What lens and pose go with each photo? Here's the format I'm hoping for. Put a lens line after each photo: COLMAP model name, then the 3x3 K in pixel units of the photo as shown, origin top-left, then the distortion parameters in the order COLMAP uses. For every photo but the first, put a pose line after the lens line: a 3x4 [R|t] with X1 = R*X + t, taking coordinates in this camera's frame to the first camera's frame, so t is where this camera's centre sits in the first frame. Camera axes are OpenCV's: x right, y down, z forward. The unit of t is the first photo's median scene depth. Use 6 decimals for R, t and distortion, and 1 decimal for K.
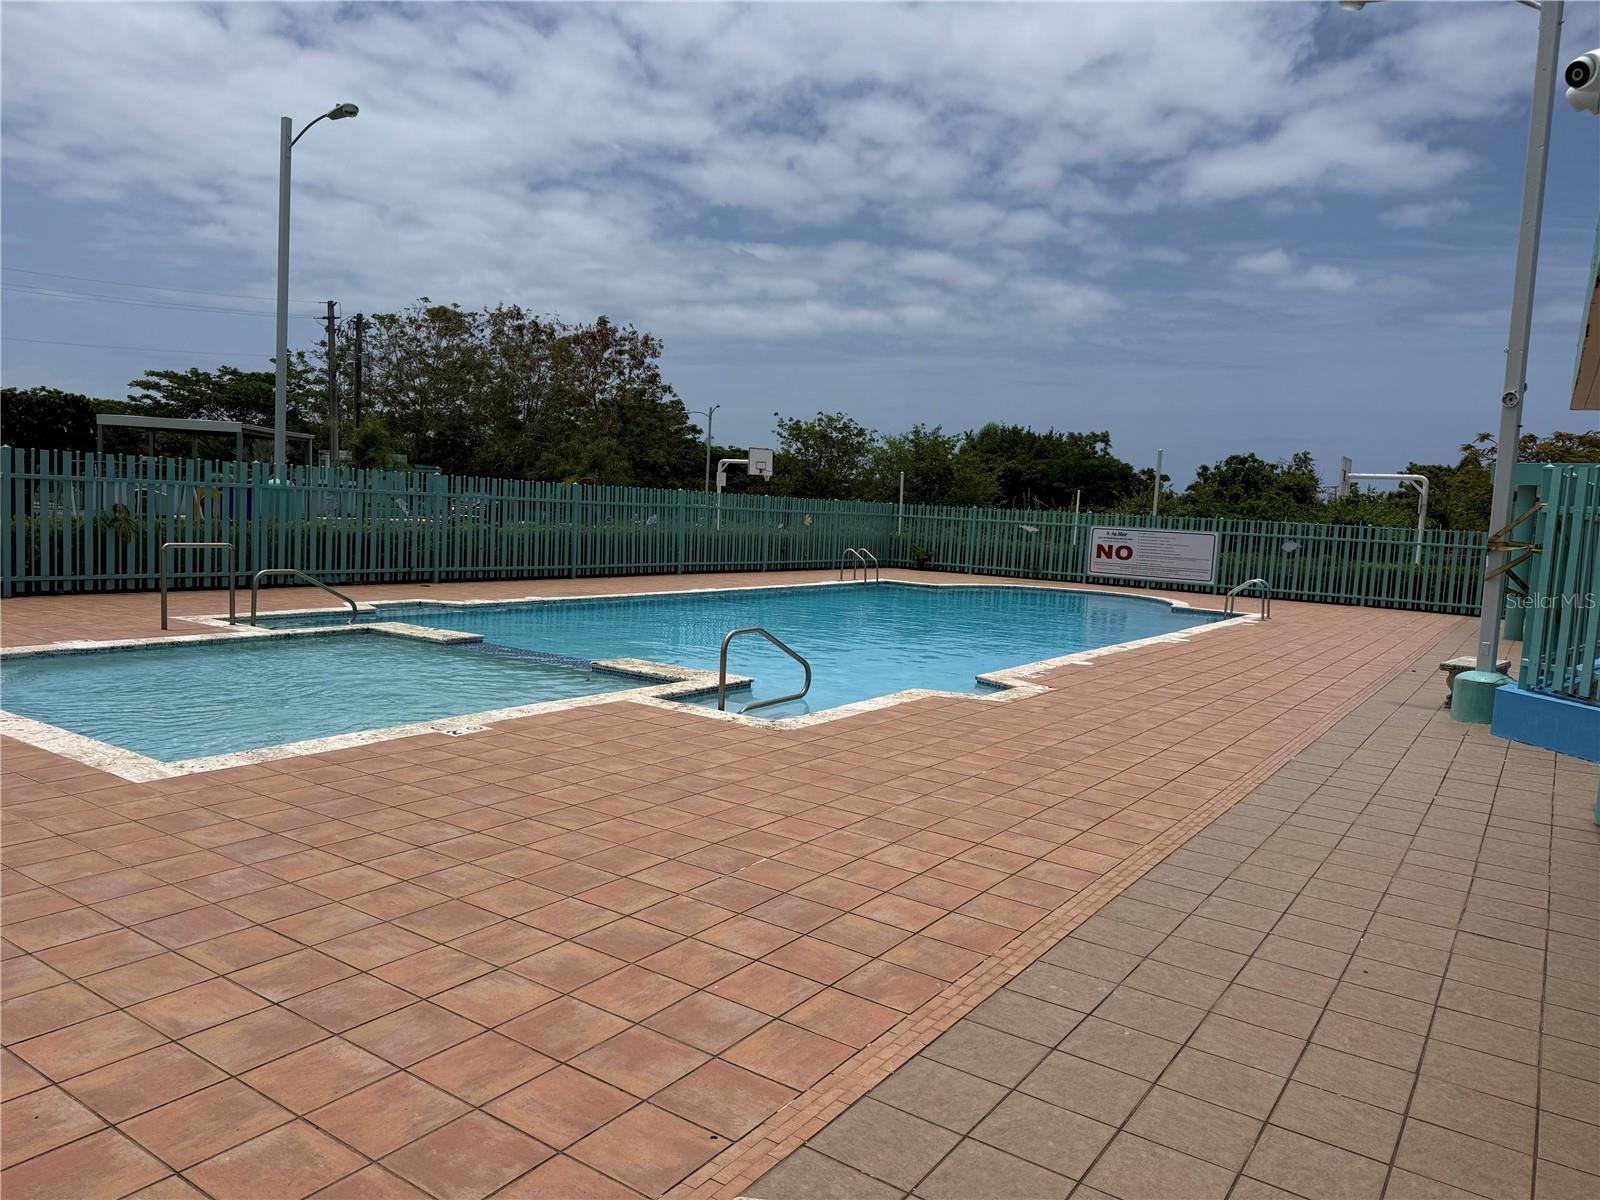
lens RADIAL K [[1105.0, 0, 791.4], [0, 1105.0, 687.6], [0, 0, 1]] dist [0.049566, -0.063138]
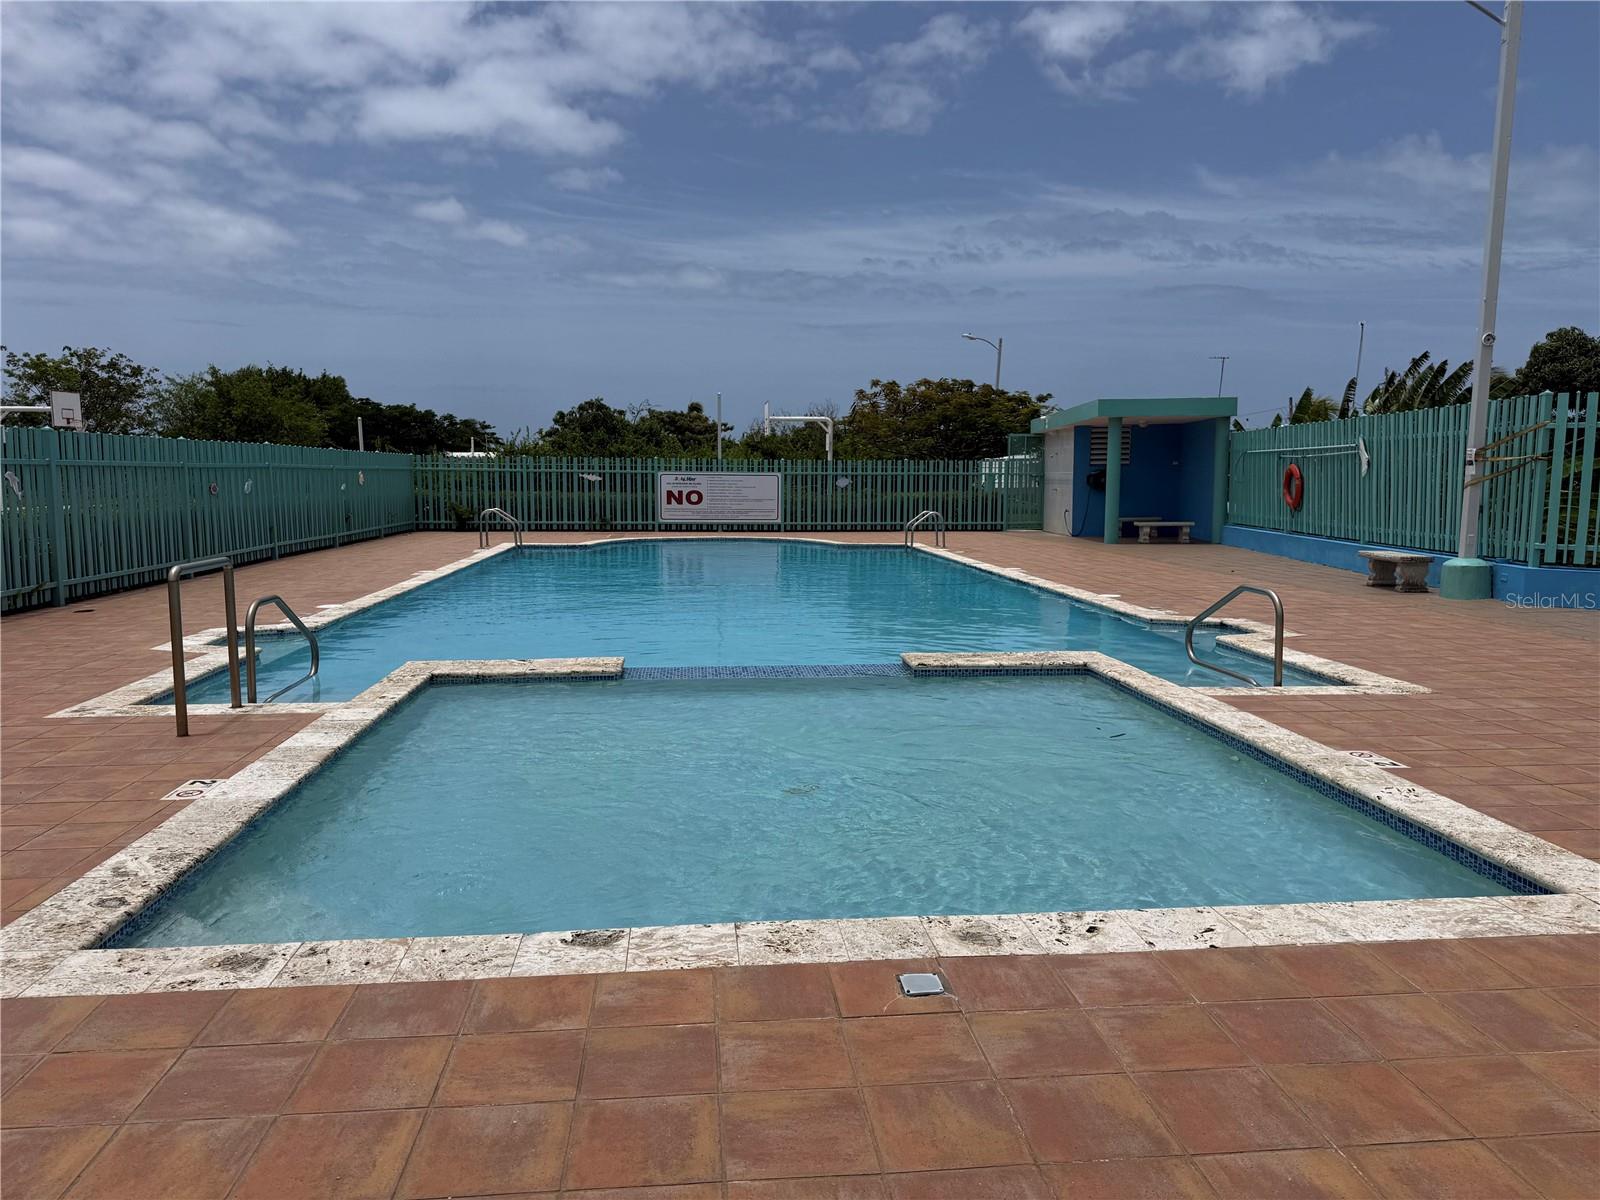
lens RADIAL K [[1105.0, 0, 791.4], [0, 1105.0, 687.6], [0, 0, 1]] dist [0.049566, -0.063138]
pose [[0.767960, -0.163666, 0.619234, -0.106474], [0.136300, 0.986417, 0.091677, -0.012931], [-0.625827, 0.013997, 0.779836, 0.070077]]
